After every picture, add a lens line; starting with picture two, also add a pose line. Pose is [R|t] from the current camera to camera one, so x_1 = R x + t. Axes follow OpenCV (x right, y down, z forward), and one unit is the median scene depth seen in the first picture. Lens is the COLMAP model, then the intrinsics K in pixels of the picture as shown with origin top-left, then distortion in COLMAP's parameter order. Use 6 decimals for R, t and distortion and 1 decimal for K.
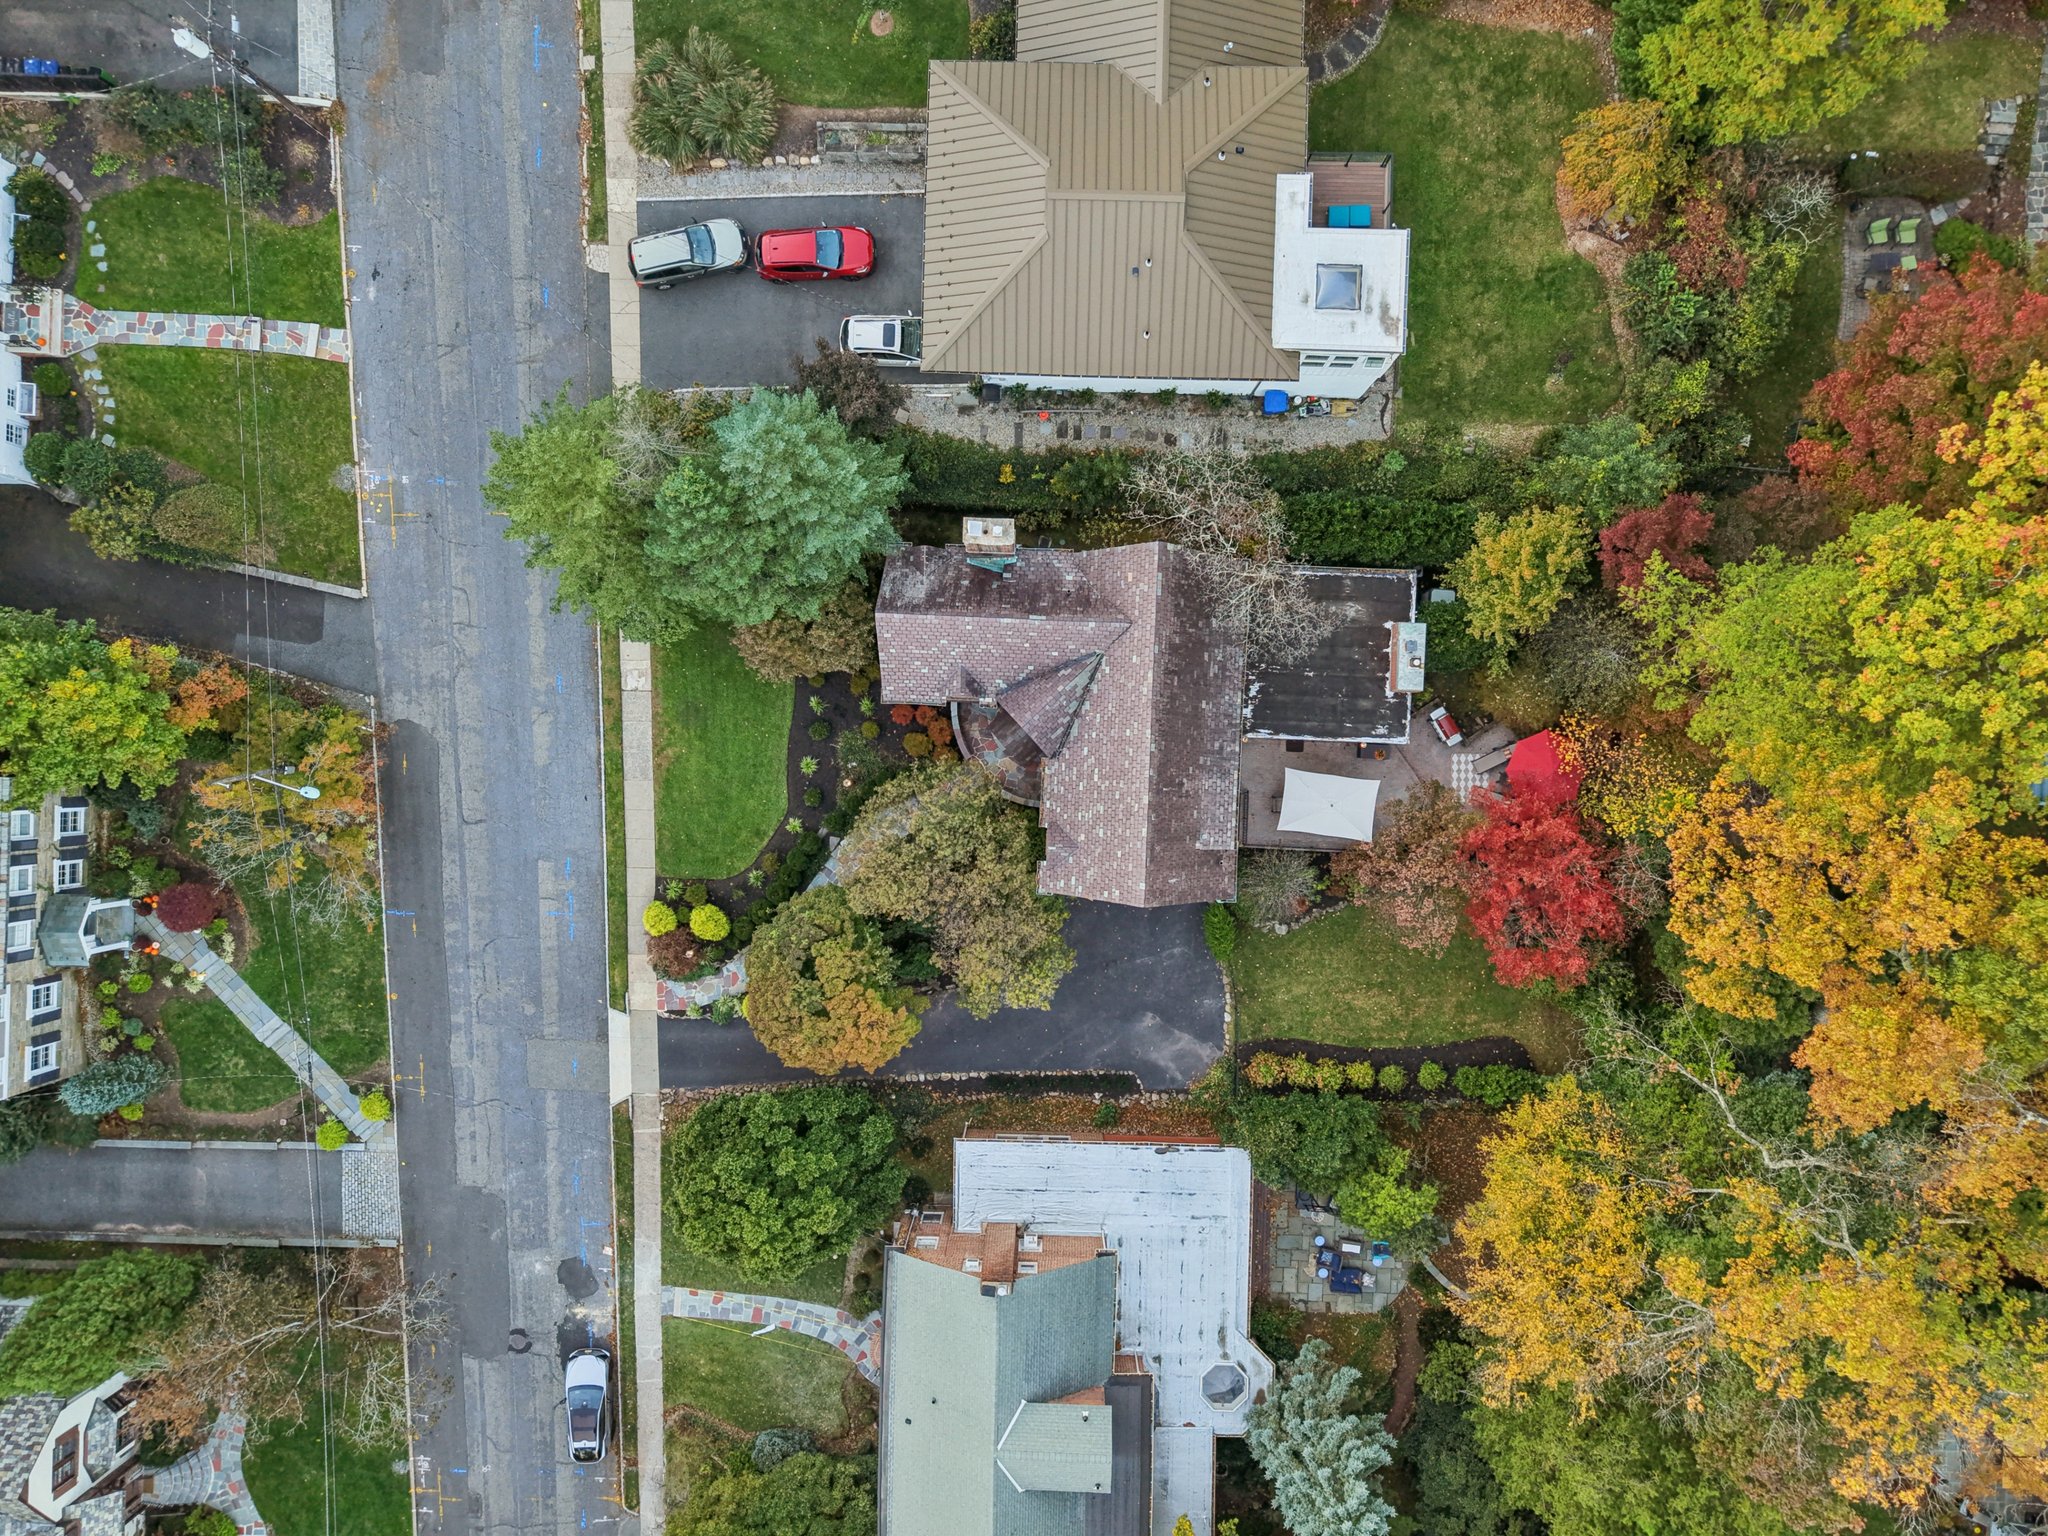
lens RADIAL K [[1404.7, 0, 1024.0], [0, 1404.7, 768.0], [0, 0, 1]] dist [0.103376, -0.178562]
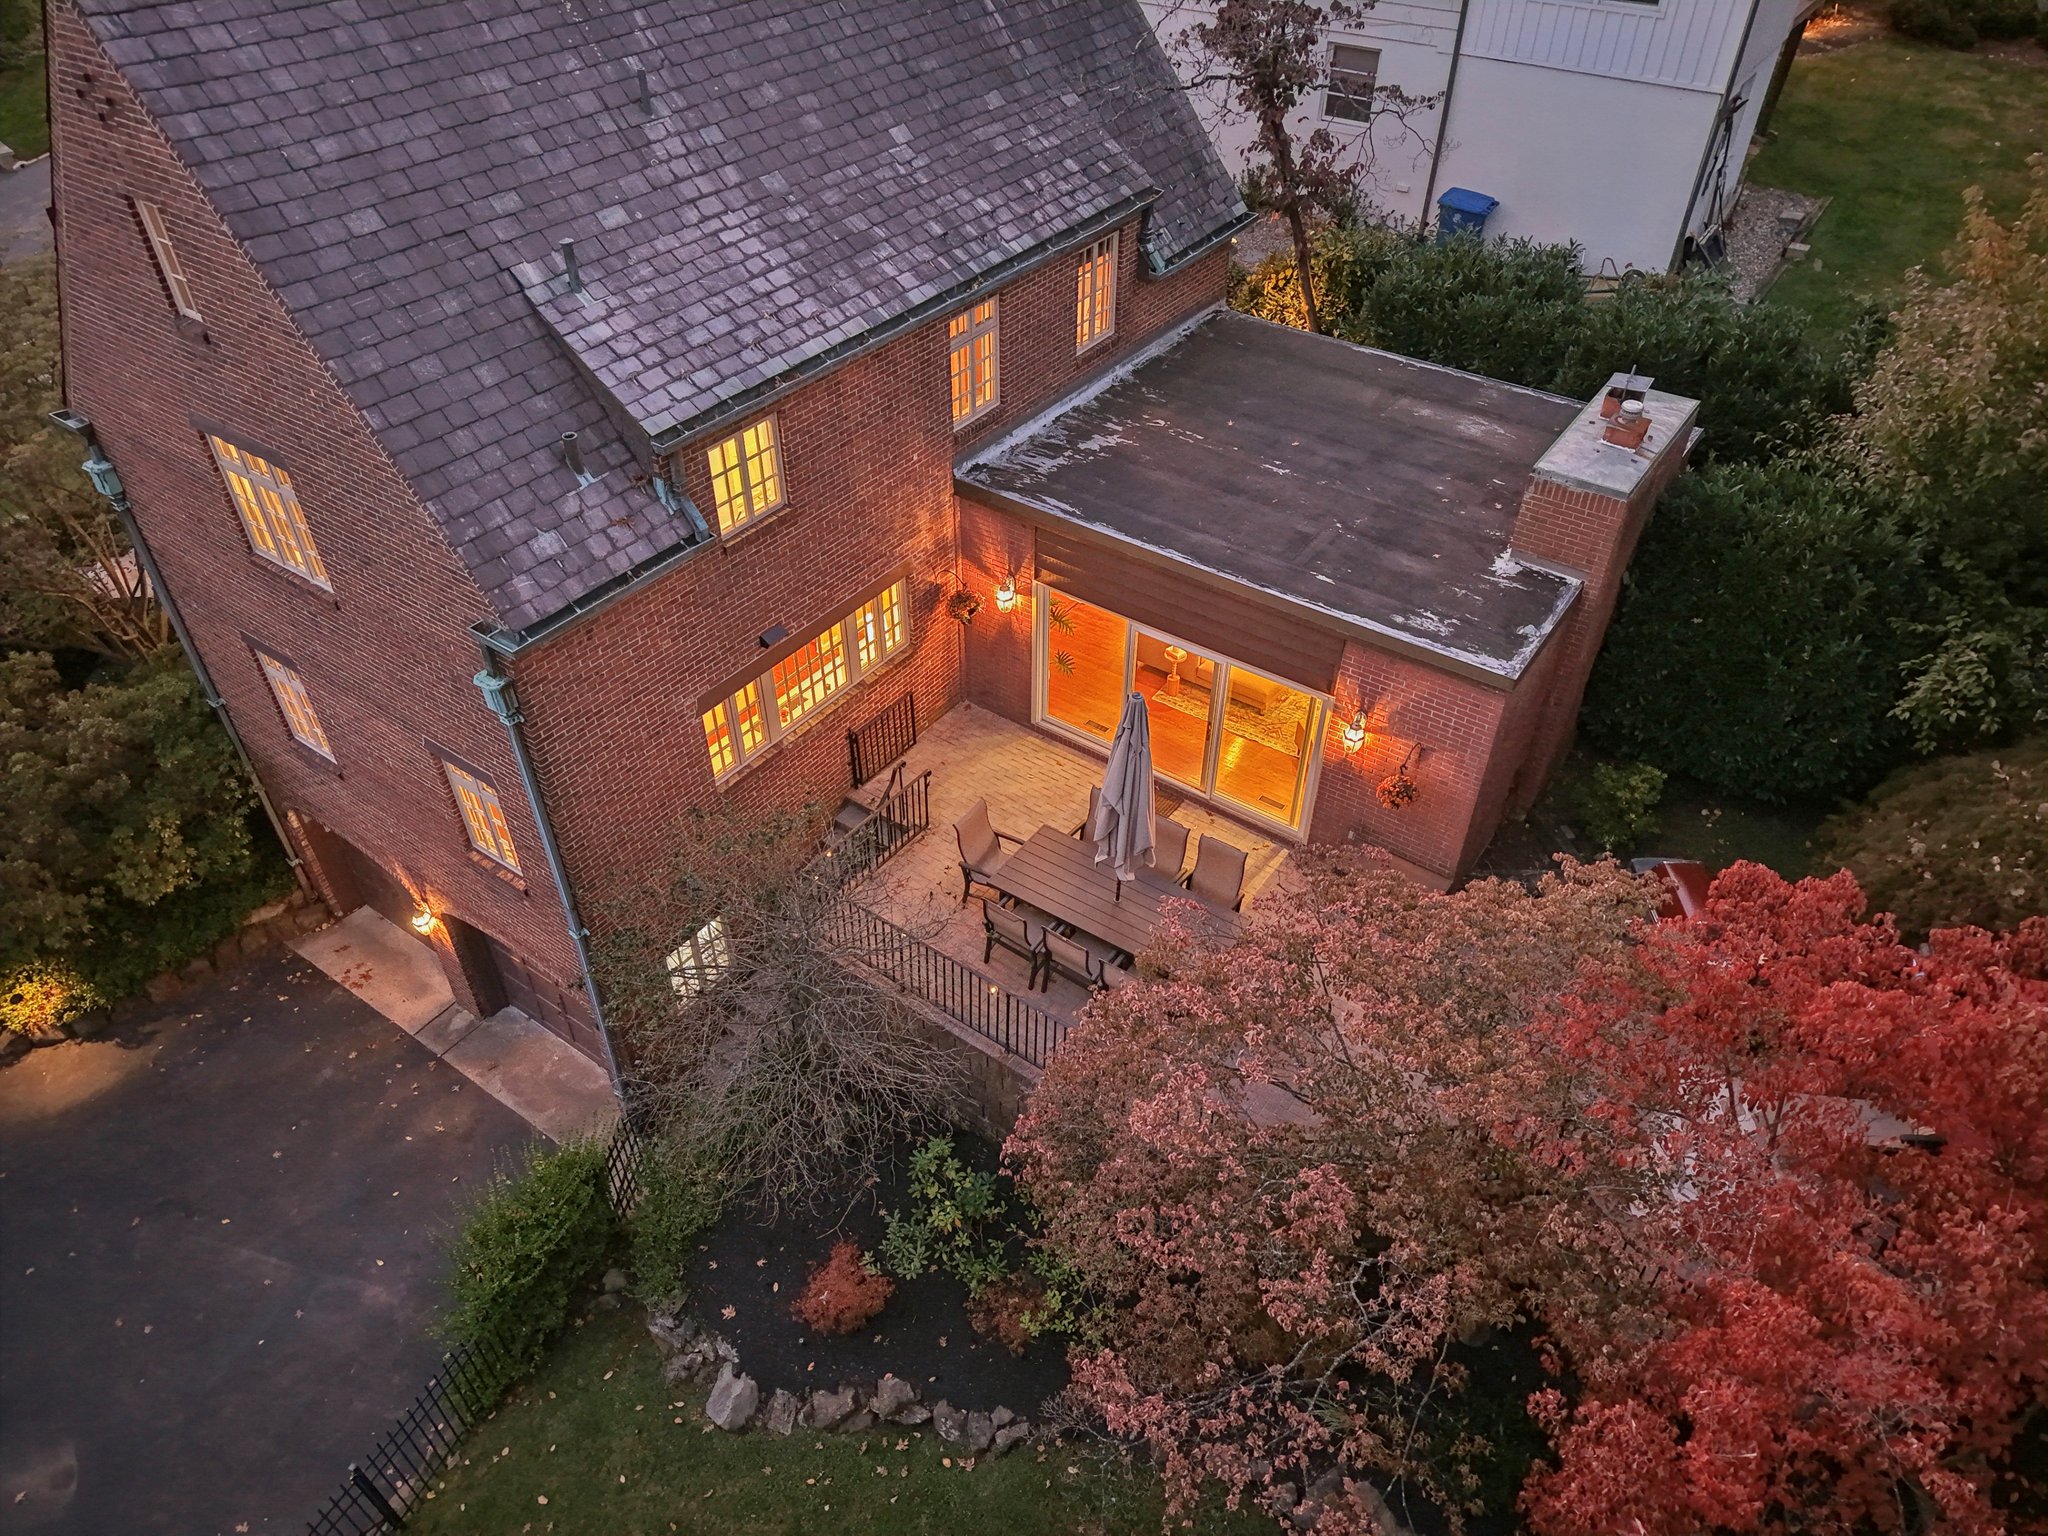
lens RADIAL K [[1378.6, 0, 1024.0], [0, 1378.6, 768.0], [0, 0, 1]] dist [0.024861, -0.019248]
pose [[0.835213, 0.365906, -0.410526, 0.283278], [-0.549706, 0.534403, -0.642057, 0.181512], [-0.015546, 0.761923, 0.647481, 0.792153]]
